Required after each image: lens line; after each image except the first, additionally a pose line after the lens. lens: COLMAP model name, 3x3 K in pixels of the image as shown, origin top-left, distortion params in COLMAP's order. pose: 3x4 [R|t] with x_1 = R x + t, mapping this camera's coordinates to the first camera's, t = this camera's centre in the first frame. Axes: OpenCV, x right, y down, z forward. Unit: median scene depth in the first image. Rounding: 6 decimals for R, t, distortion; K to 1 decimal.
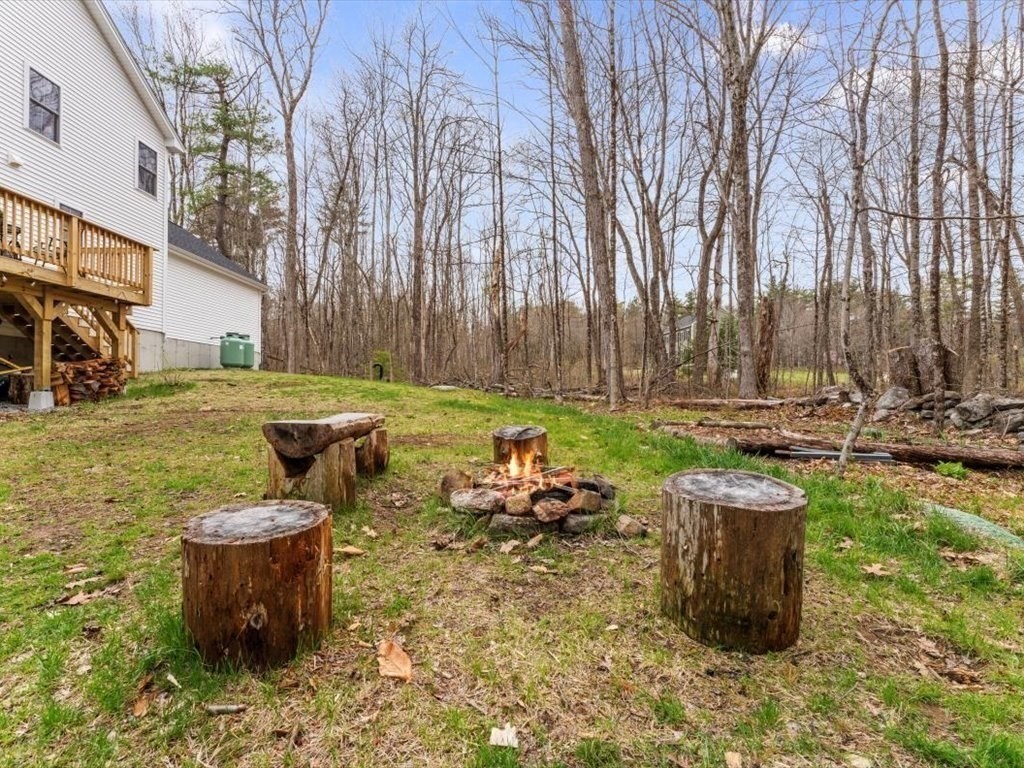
lens RADIAL K [[489.7, 0, 510.6], [0, 489.7, 389.8], [0, 0, 1]] dist [-0.004065, -0.000482]
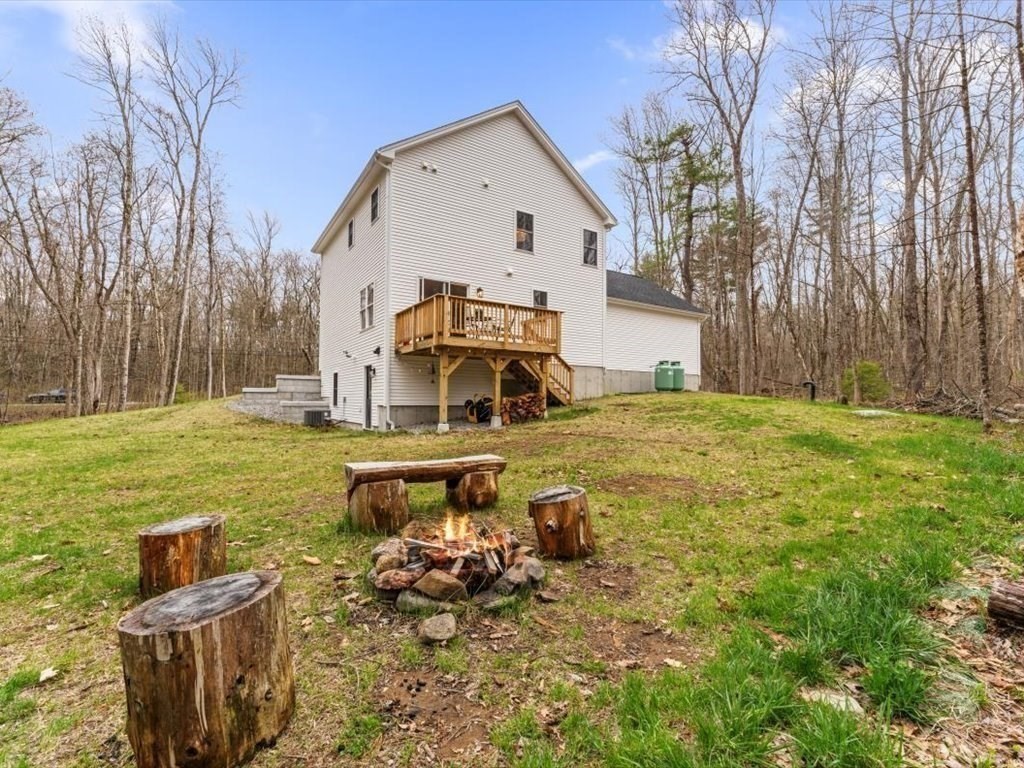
lens RADIAL K [[470.0, 0, 512.1], [0, 470.0, 387.5], [0, 0, 1]] dist [-0.001598, -0.000869]
pose [[0.525243, -0.026984, -0.850525, 0.187444], [0.003262, 0.999554, -0.029697, -0.021822], [0.850946, 0.012824, 0.525096, 0.111535]]
